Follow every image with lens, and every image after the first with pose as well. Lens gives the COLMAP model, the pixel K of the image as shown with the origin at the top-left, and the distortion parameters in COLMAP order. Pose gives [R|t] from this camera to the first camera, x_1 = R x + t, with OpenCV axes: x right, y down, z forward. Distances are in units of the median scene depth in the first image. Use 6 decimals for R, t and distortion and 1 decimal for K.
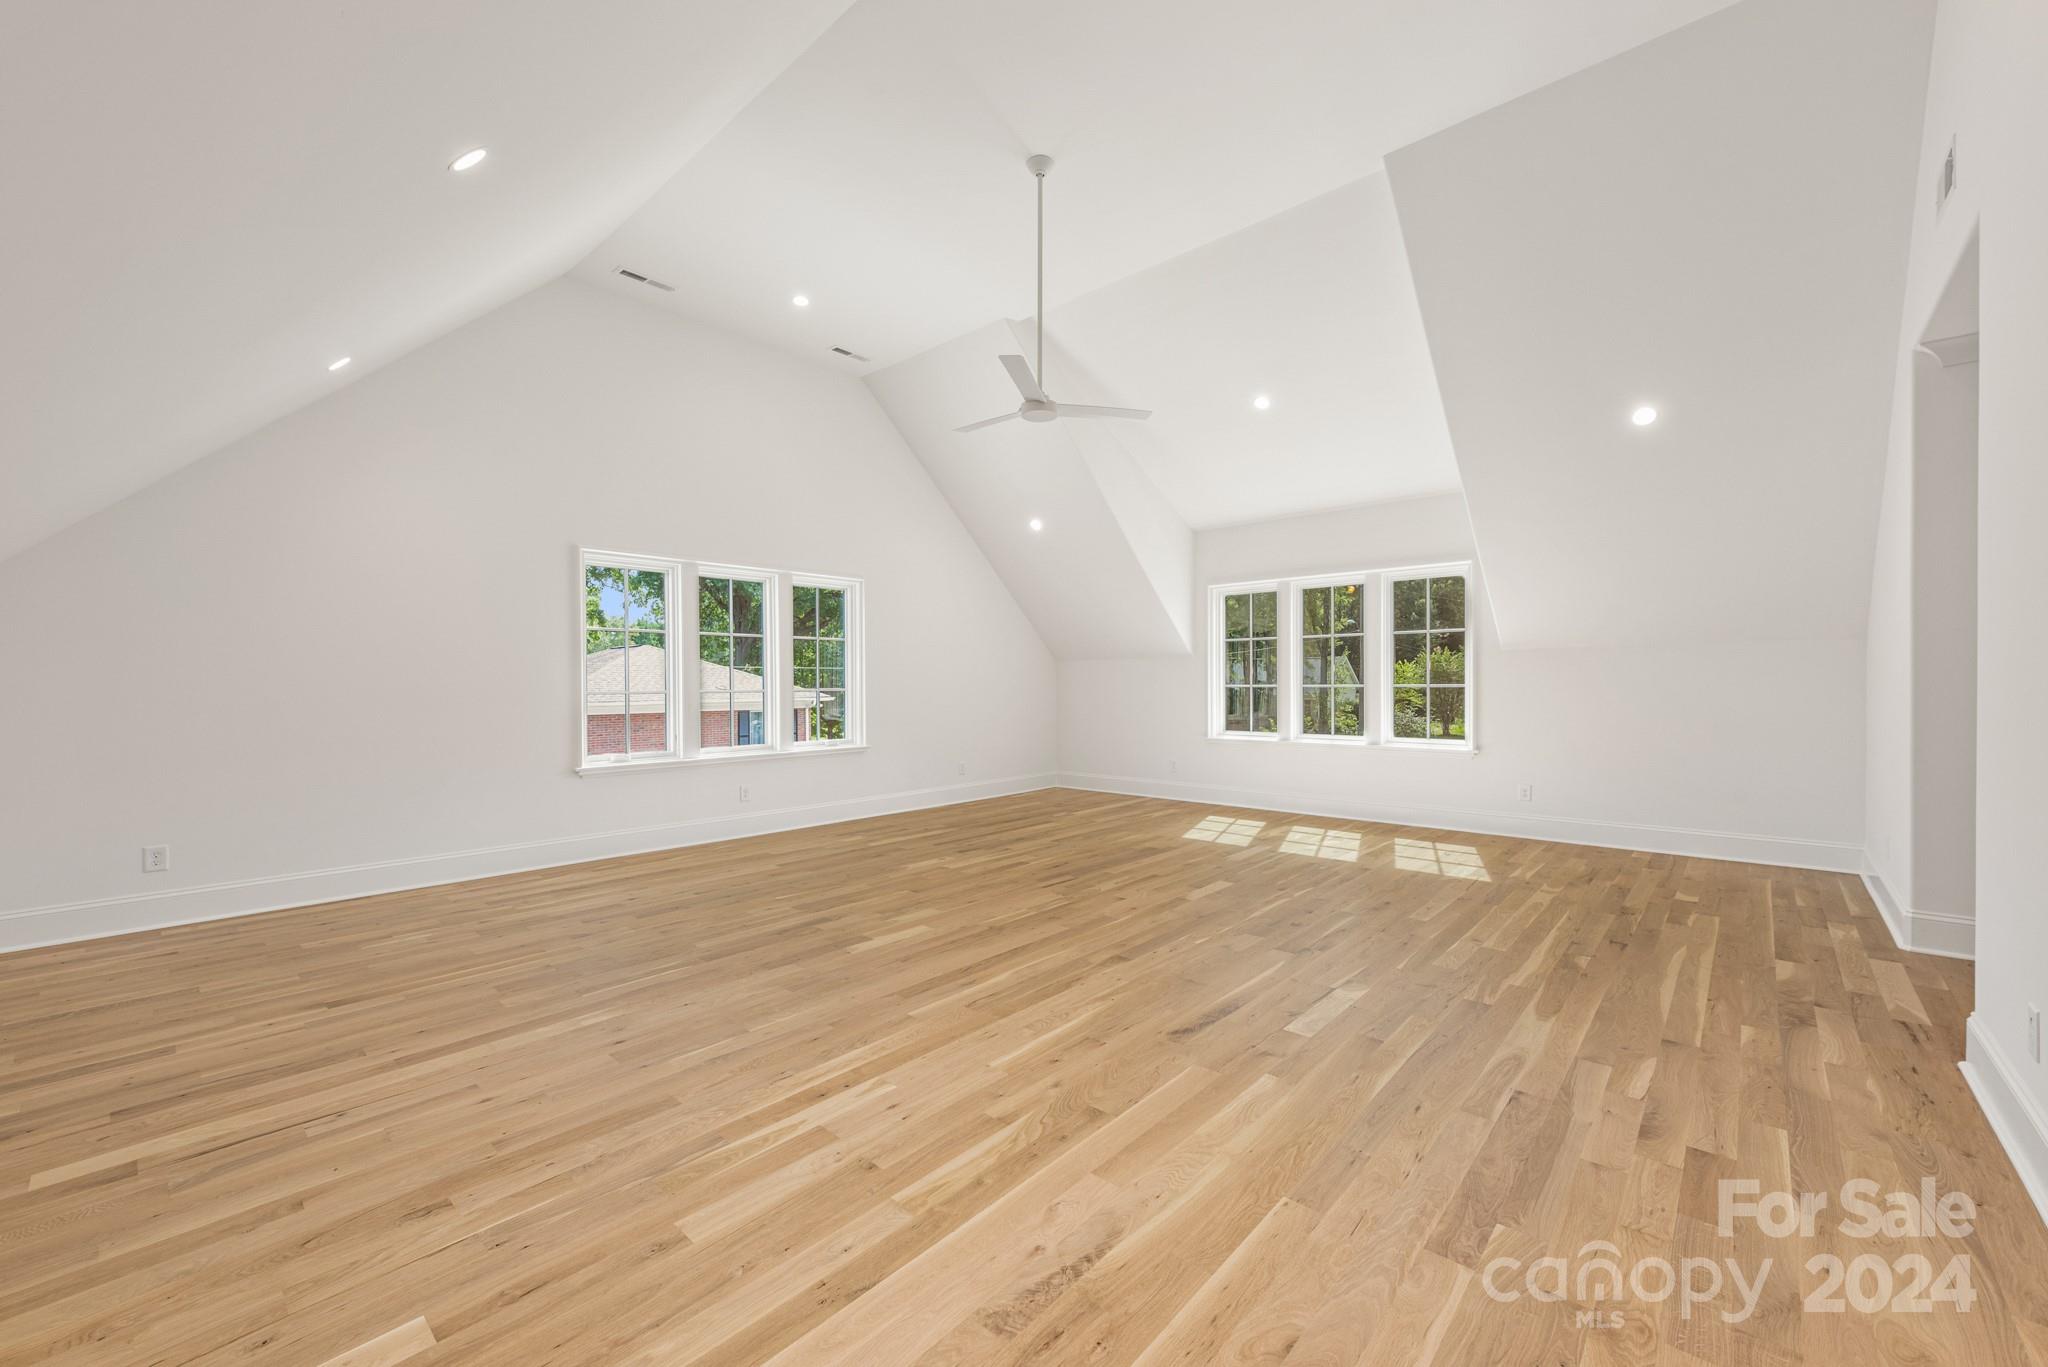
lens RADIAL K [[804.0, 0, 1027.5], [0, 804.0, 676.7], [0, 0, 1]] dist [0.008934, -0.001637]
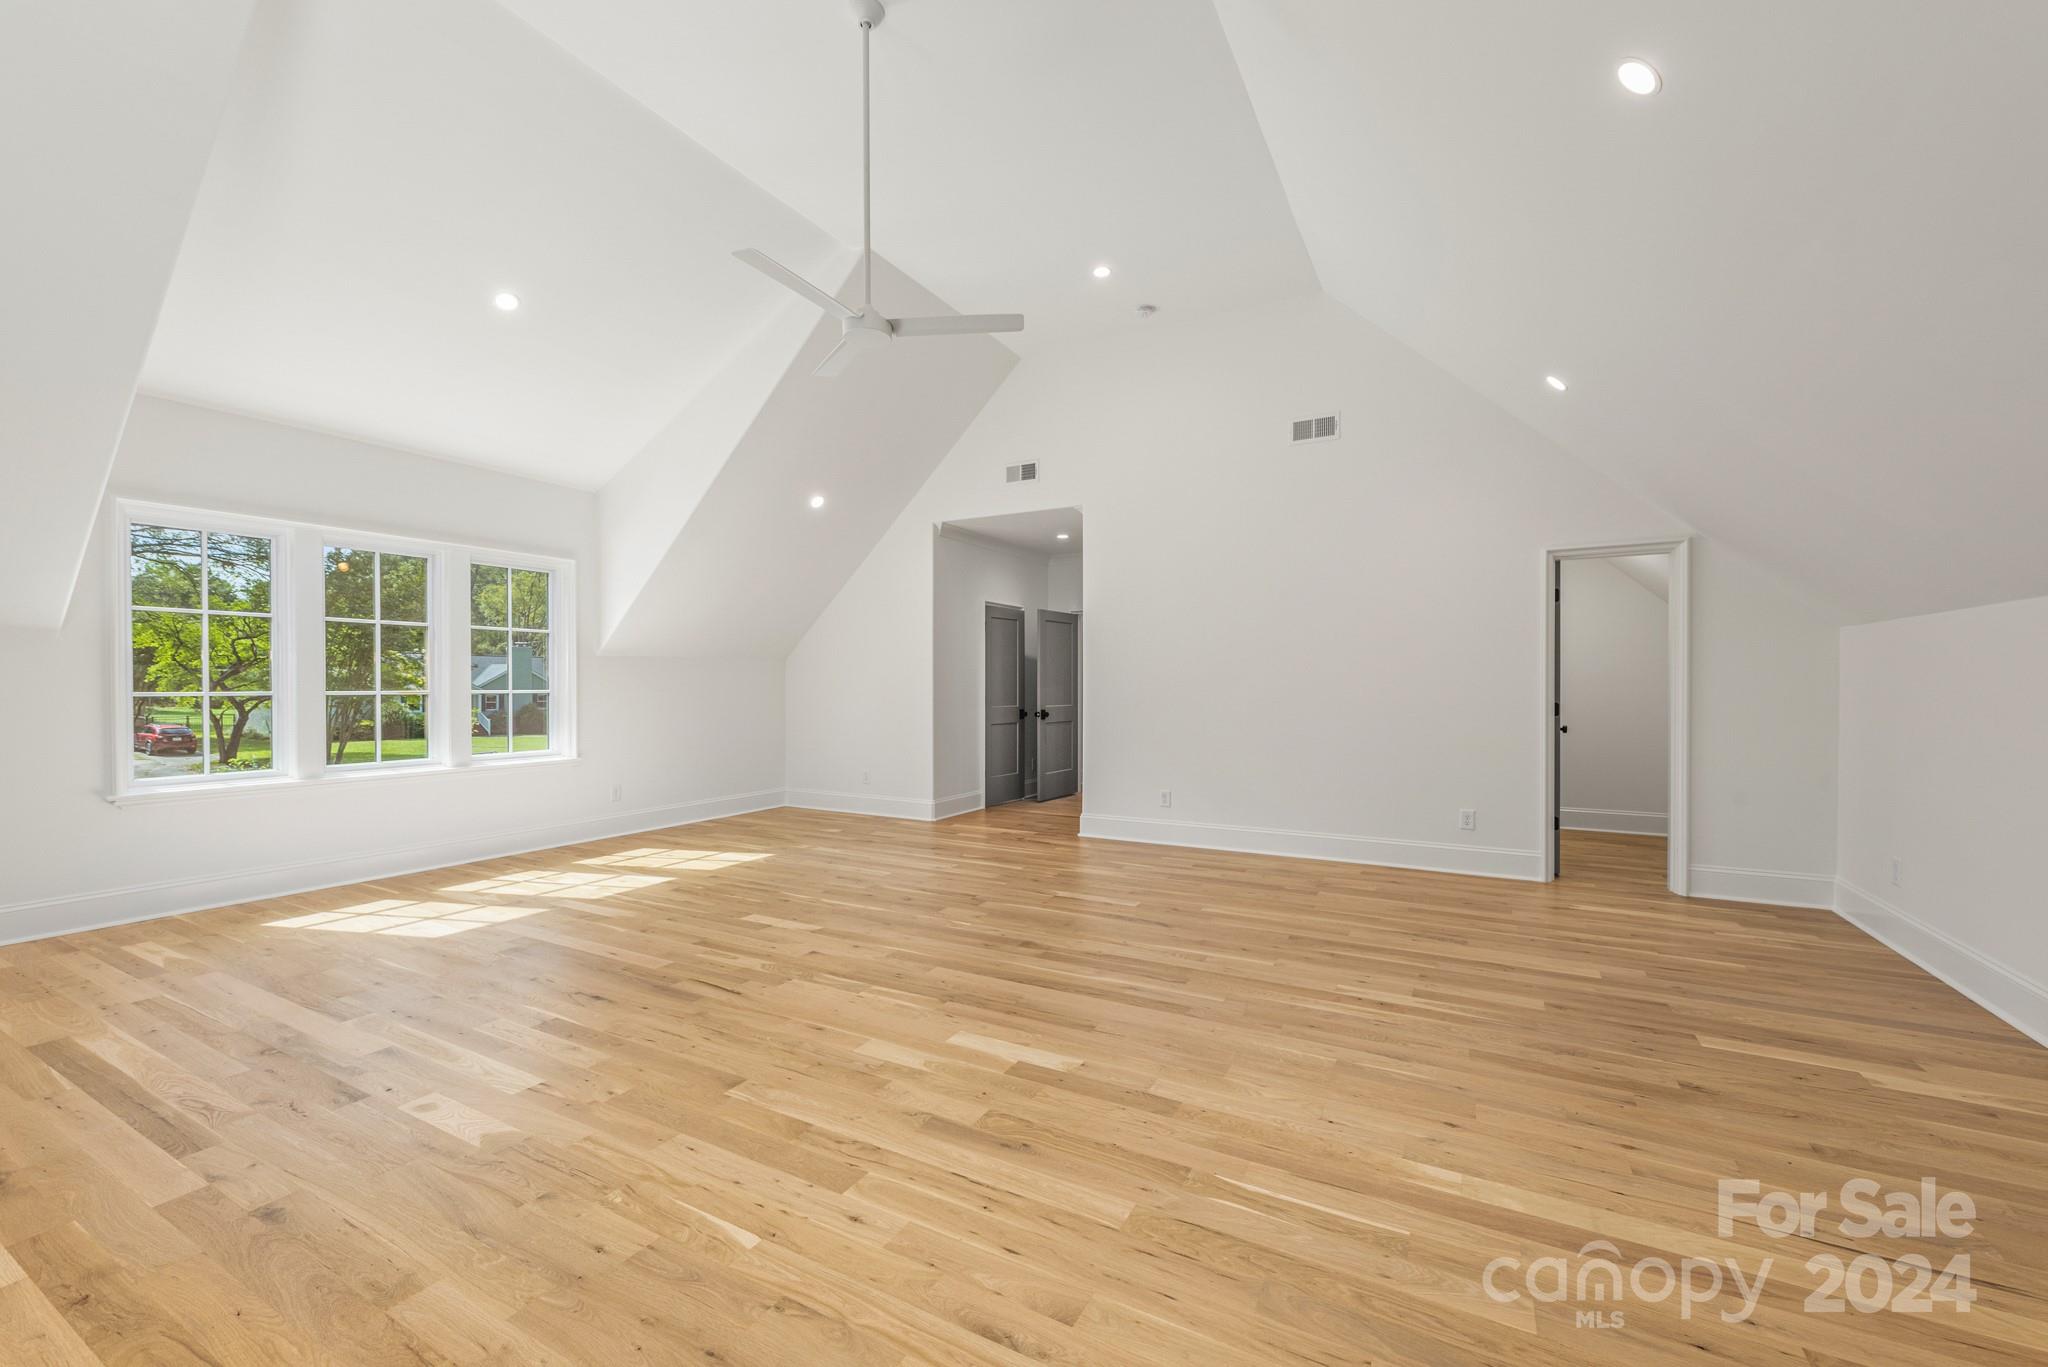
lens RADIAL K [[804.0, 0, 1040.0], [0, 804.0, 689.9], [0, 0, 1]] dist [0.008934, -0.001637]
pose [[-0.234035, -0.004435, 0.972218, -0.896806], [-0.003316, 0.999987, 0.003764, 0.008058], [-0.972222, -0.002344, -0.234047, 1.192698]]
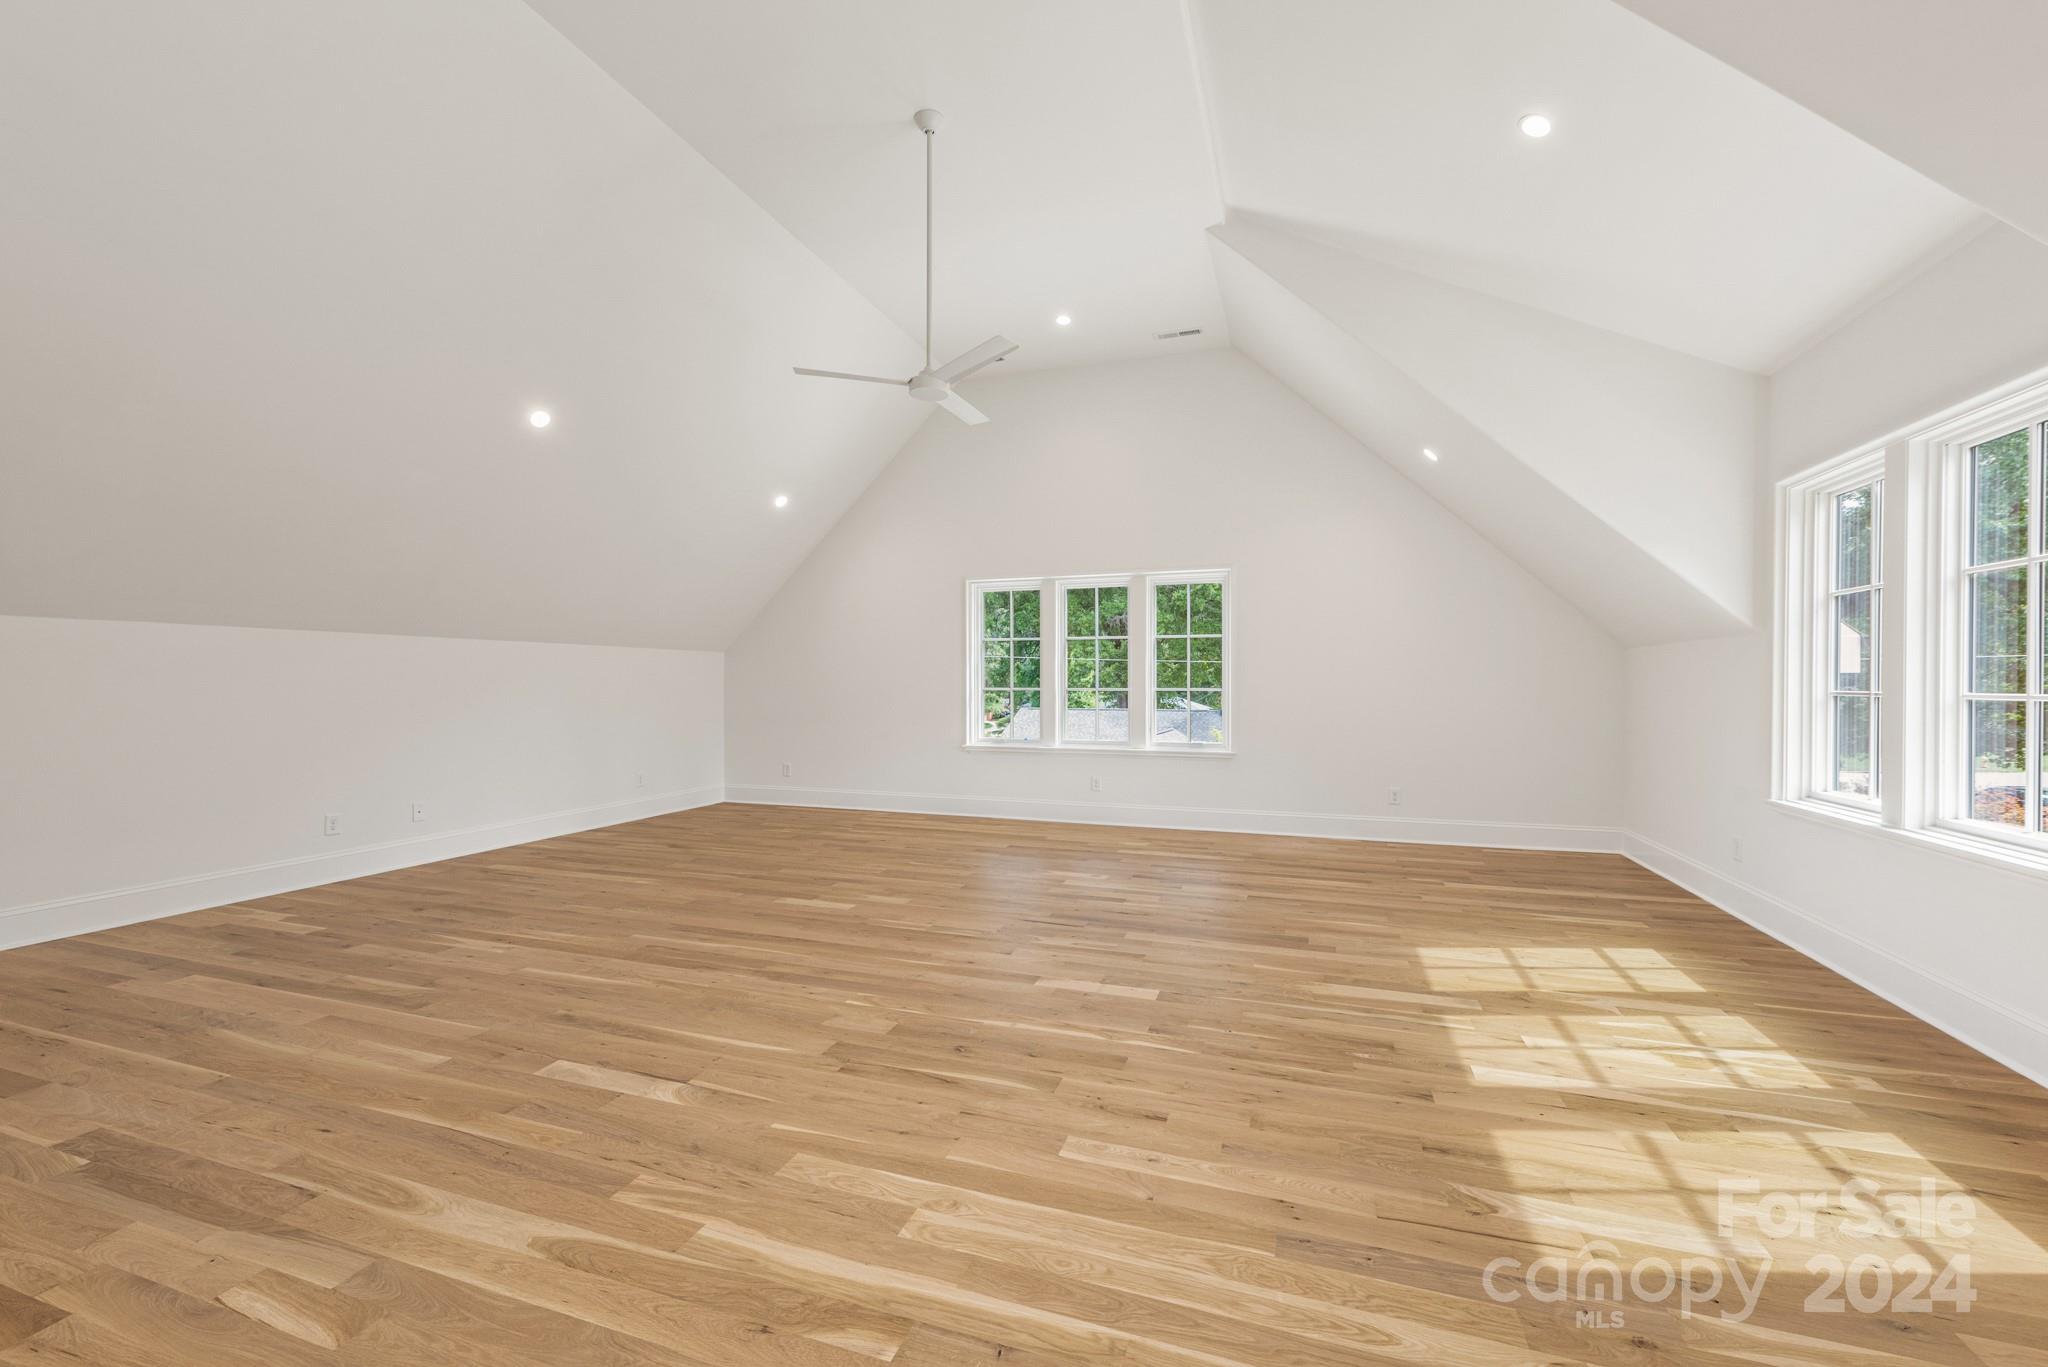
lens RADIAL K [[804.0, 0, 1042.0], [0, 804.0, 686.5], [0, 0, 1]] dist [0.008934, -0.001637]
pose [[0.399110, 0.011207, -0.916834, 1.064198], [0.002535, 0.999908, 0.013326, -0.001619], [0.916899, -0.007642, 0.399045, 0.877547]]
